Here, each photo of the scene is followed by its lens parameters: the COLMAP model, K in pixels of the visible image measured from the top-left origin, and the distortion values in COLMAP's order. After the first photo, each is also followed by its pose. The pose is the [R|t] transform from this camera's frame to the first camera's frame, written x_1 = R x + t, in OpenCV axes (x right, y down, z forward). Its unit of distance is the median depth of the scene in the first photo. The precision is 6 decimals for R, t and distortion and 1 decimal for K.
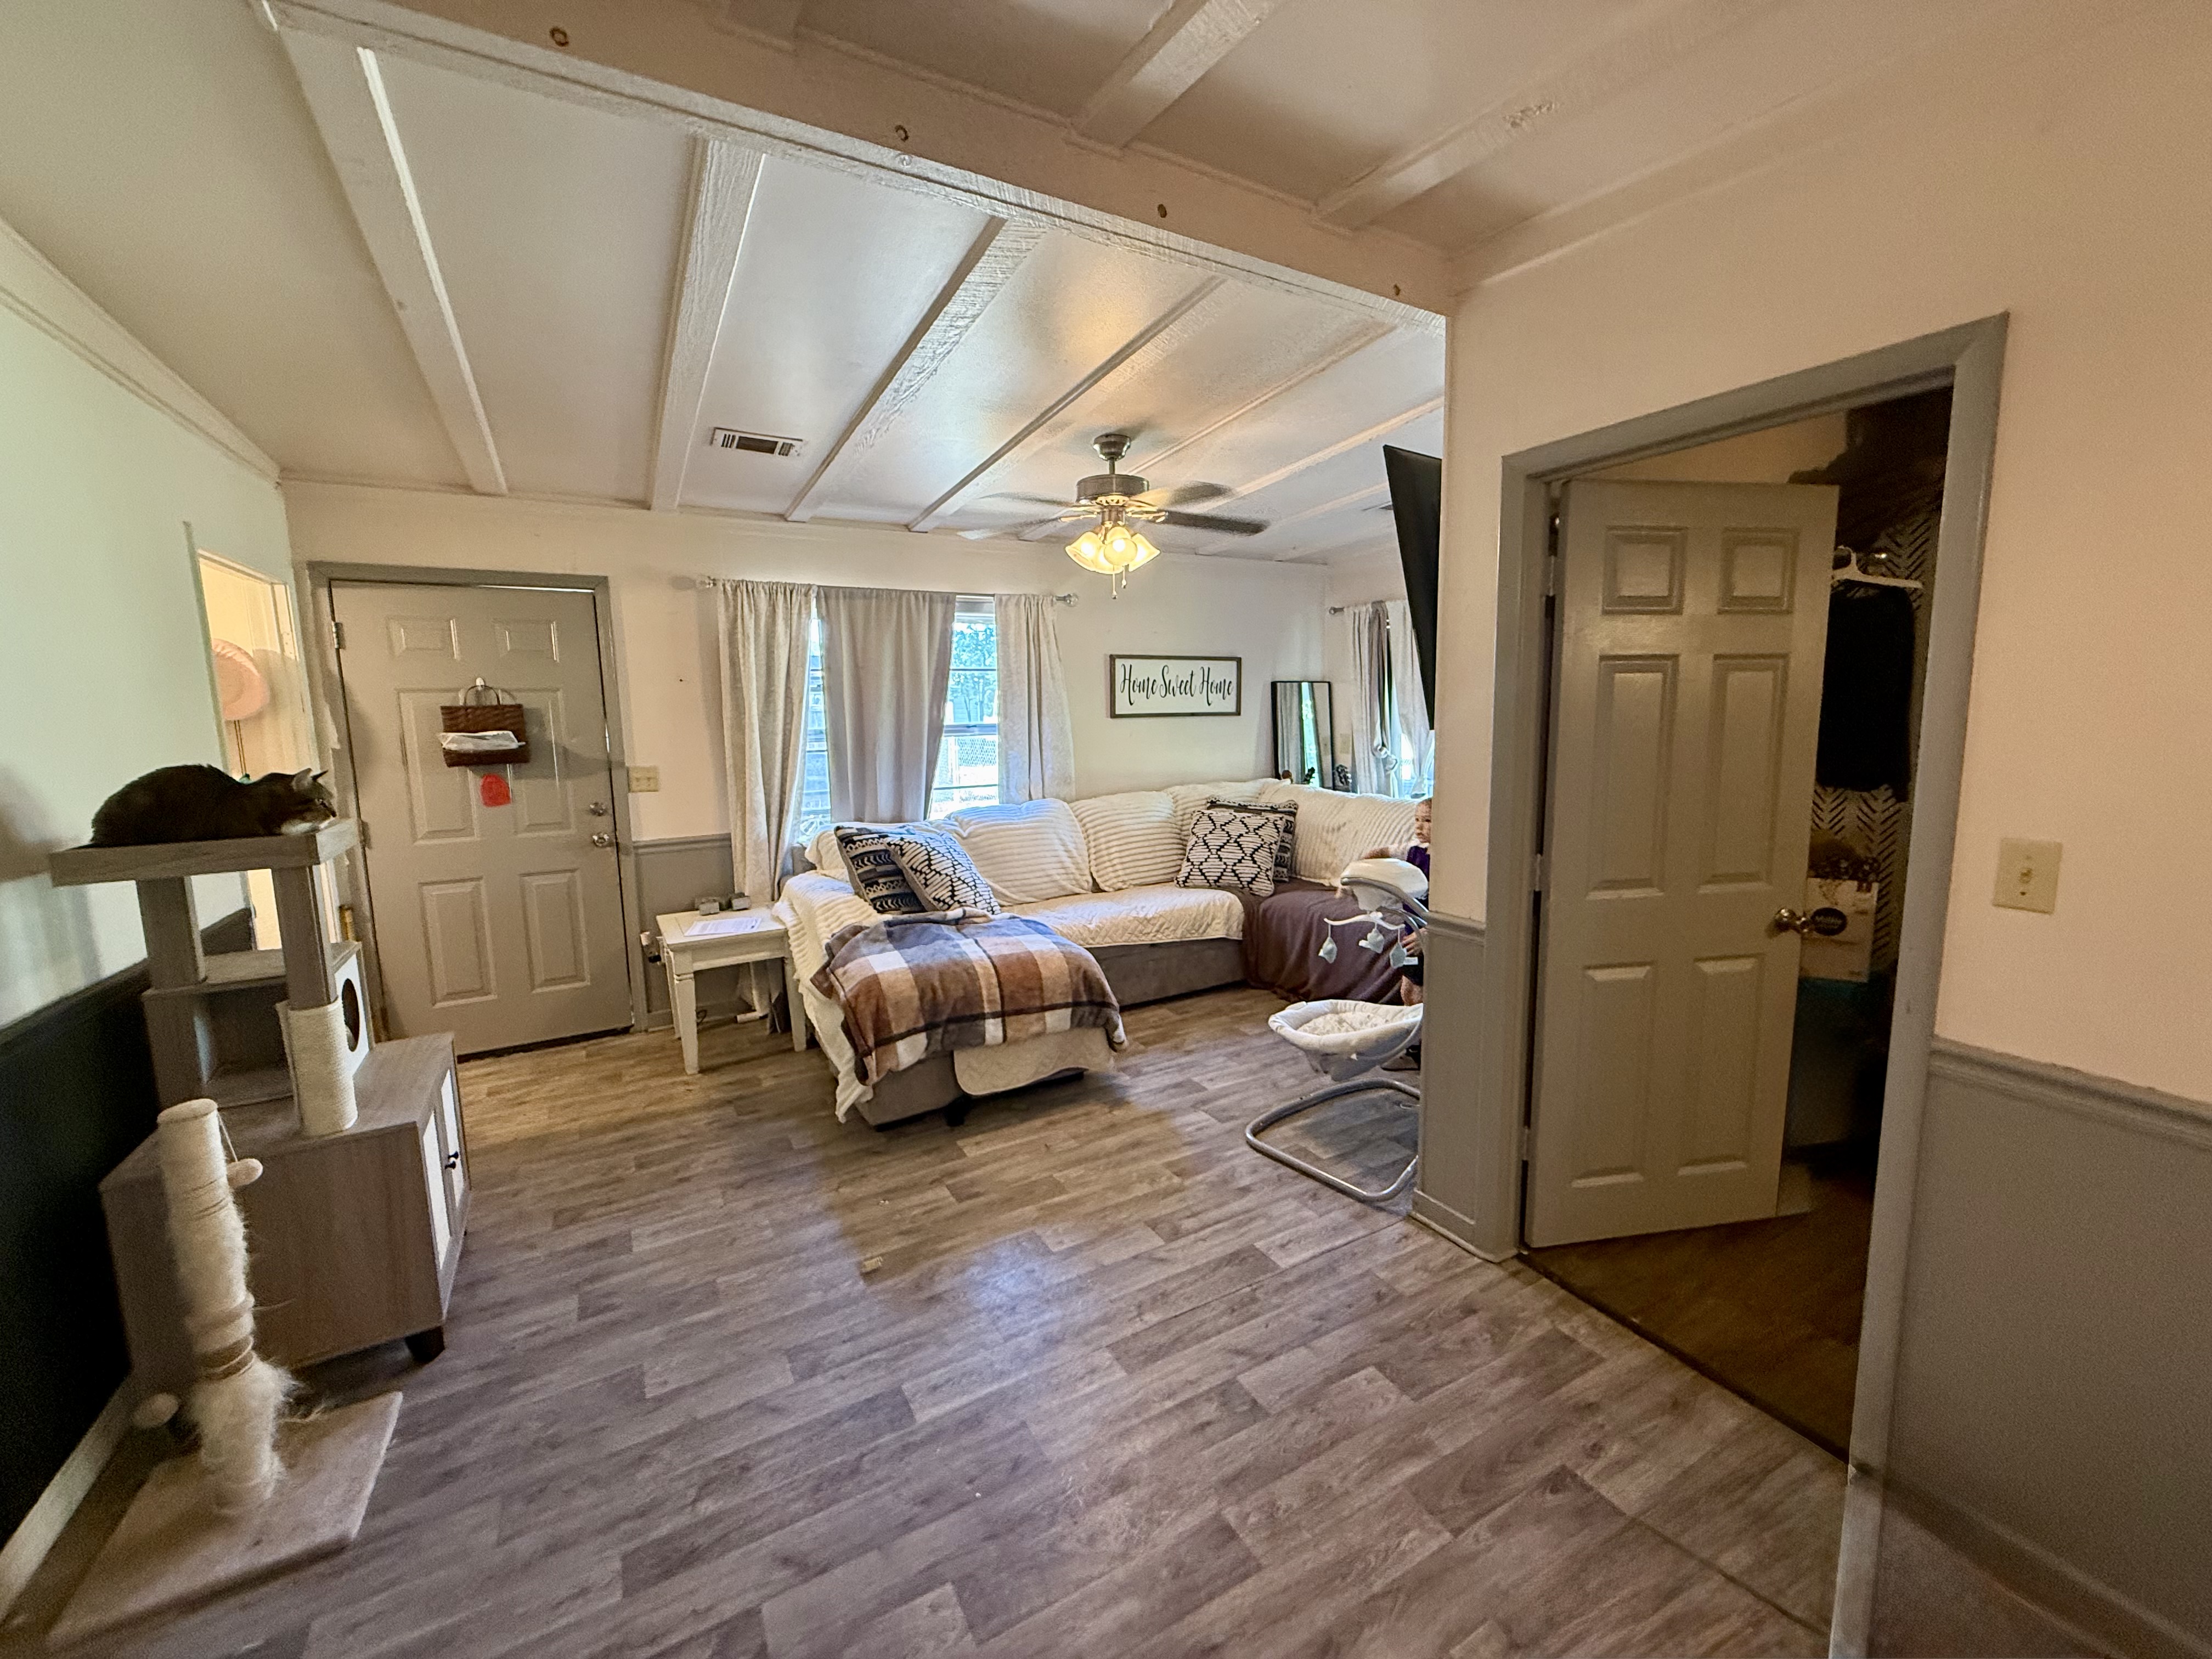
lens RADIAL K [[878.2, 0, 1101.3], [0, 878.2, 824.8], [0, 0, 1]] dist [-0.000350, -0.000210]
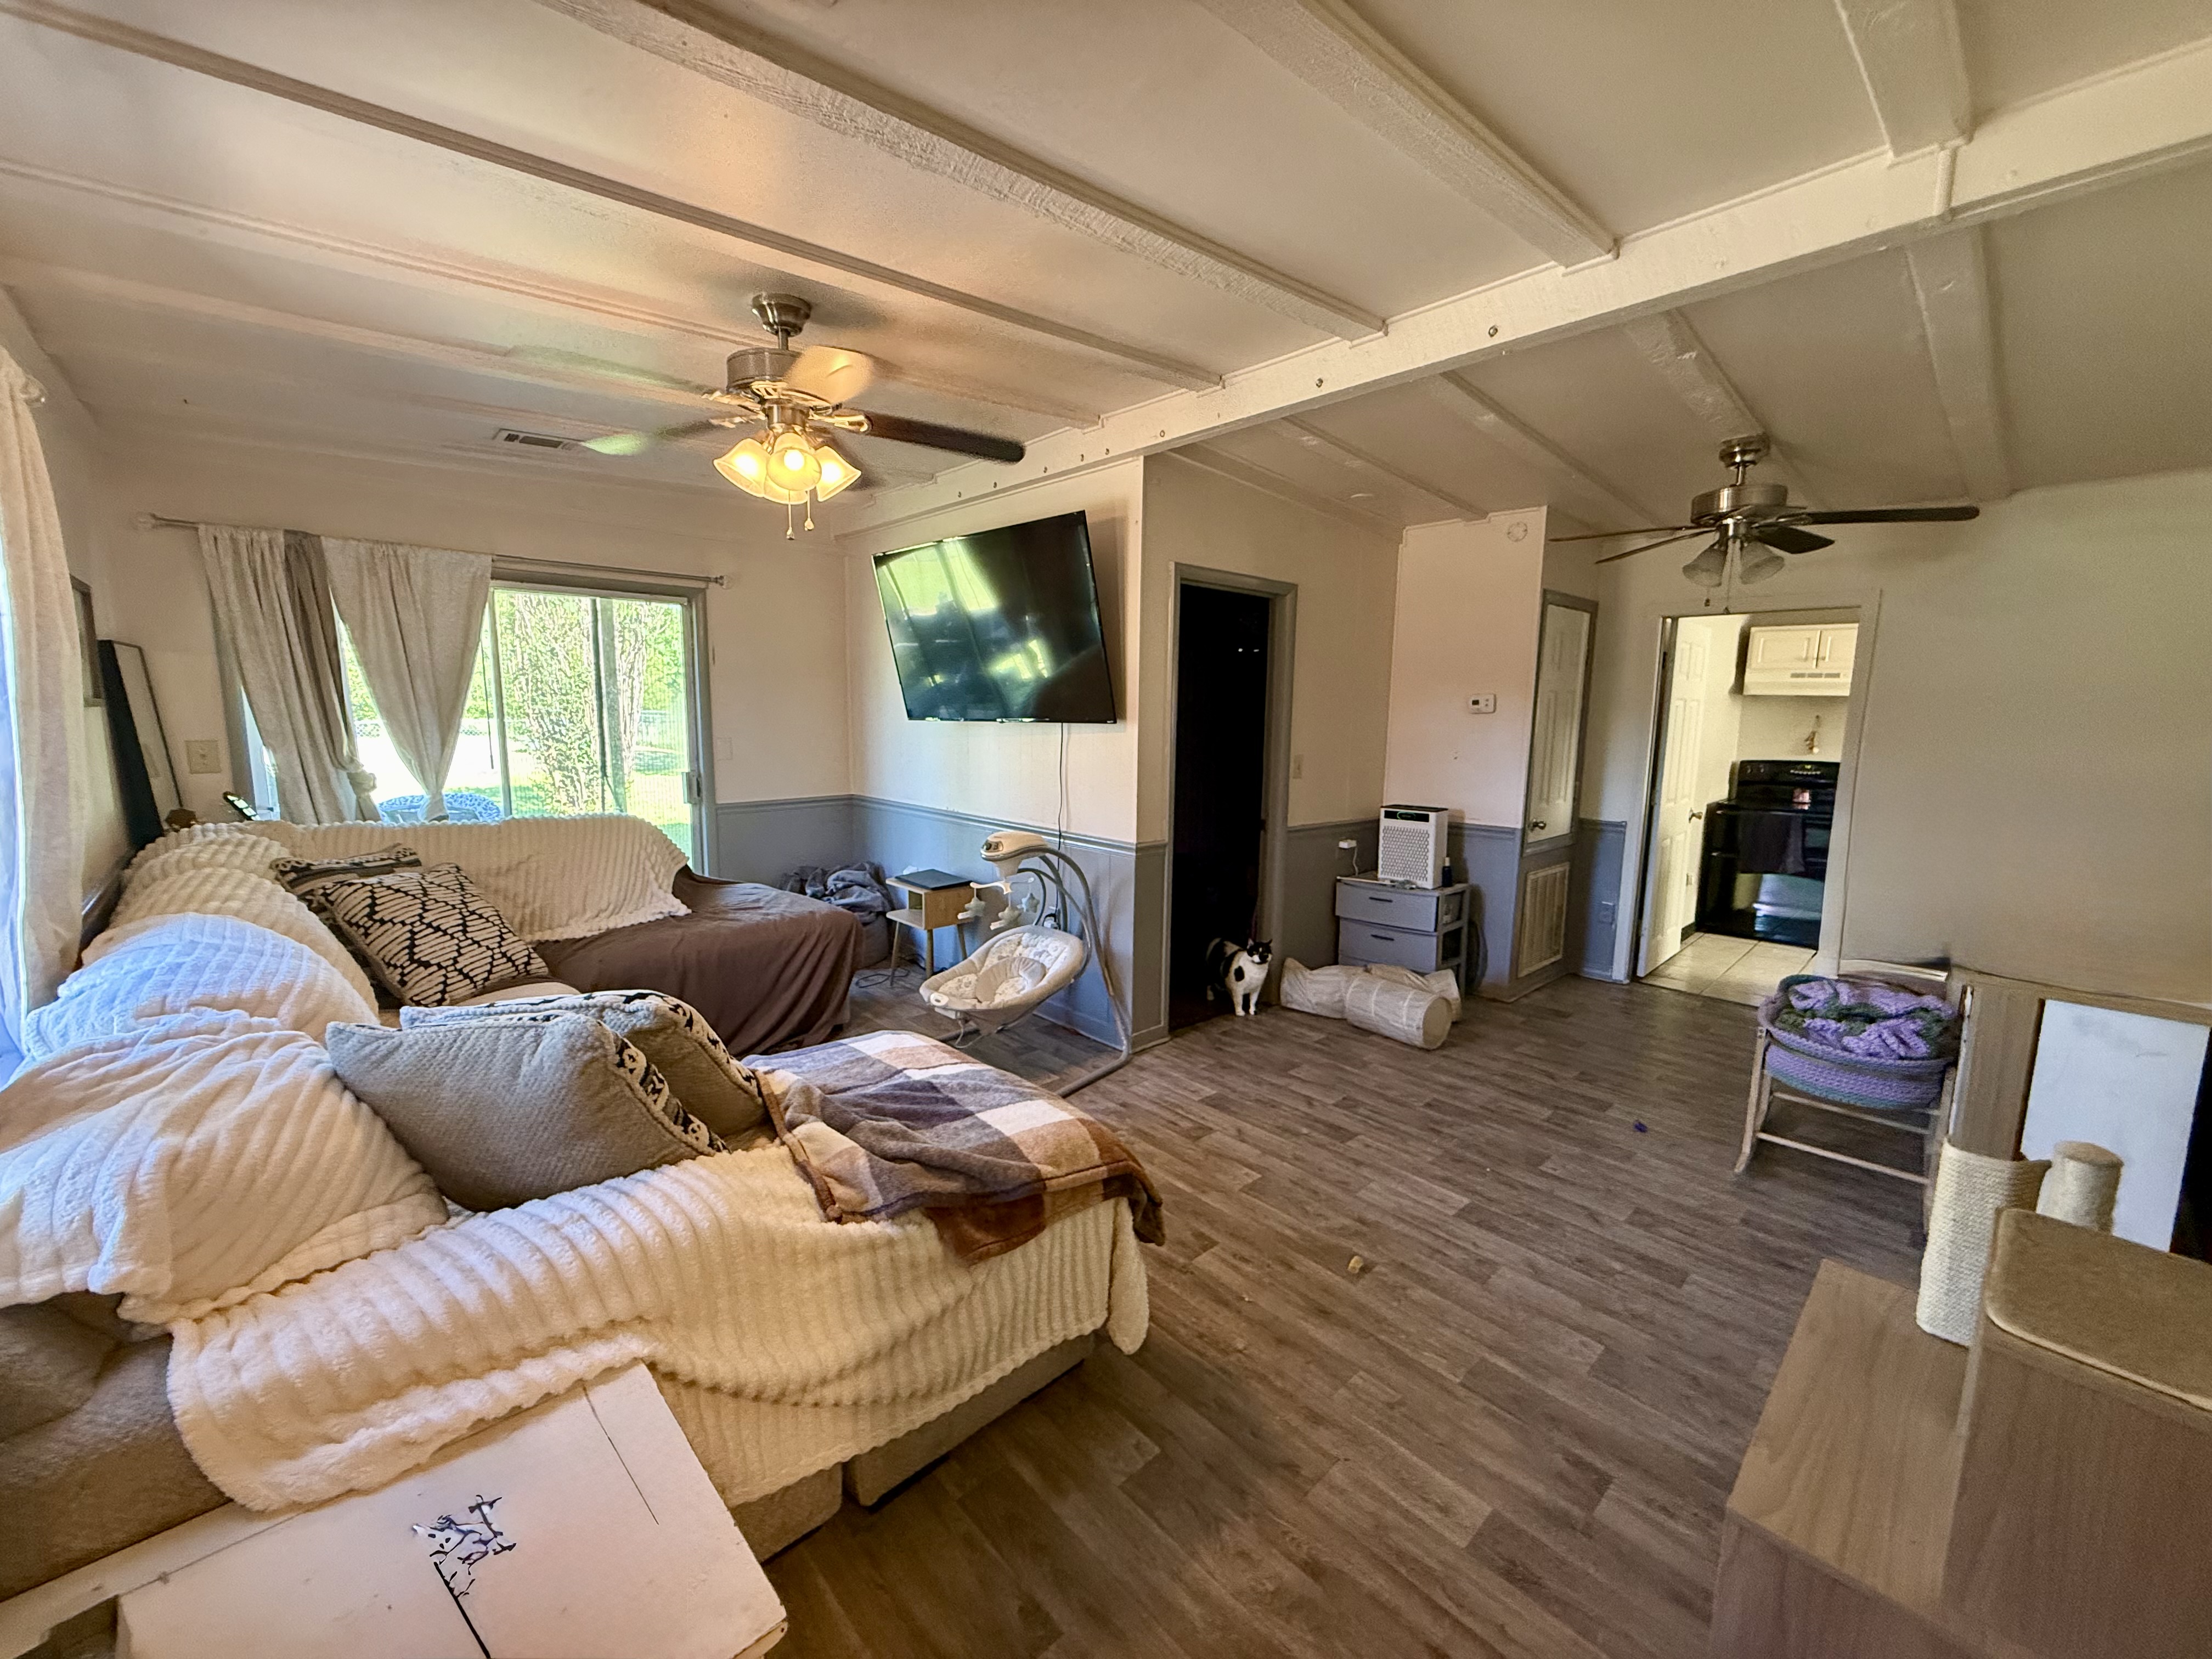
lens RADIAL K [[878.2, 0, 1101.3], [0, 878.2, 824.8], [0, 0, 1]] dist [-0.000350, -0.000210]
pose [[-0.220398, -0.118597, 0.968173, -1.185928], [0.117133, 0.982180, 0.146977, -0.181060], [-0.968351, 0.145798, -0.202579, 1.514865]]
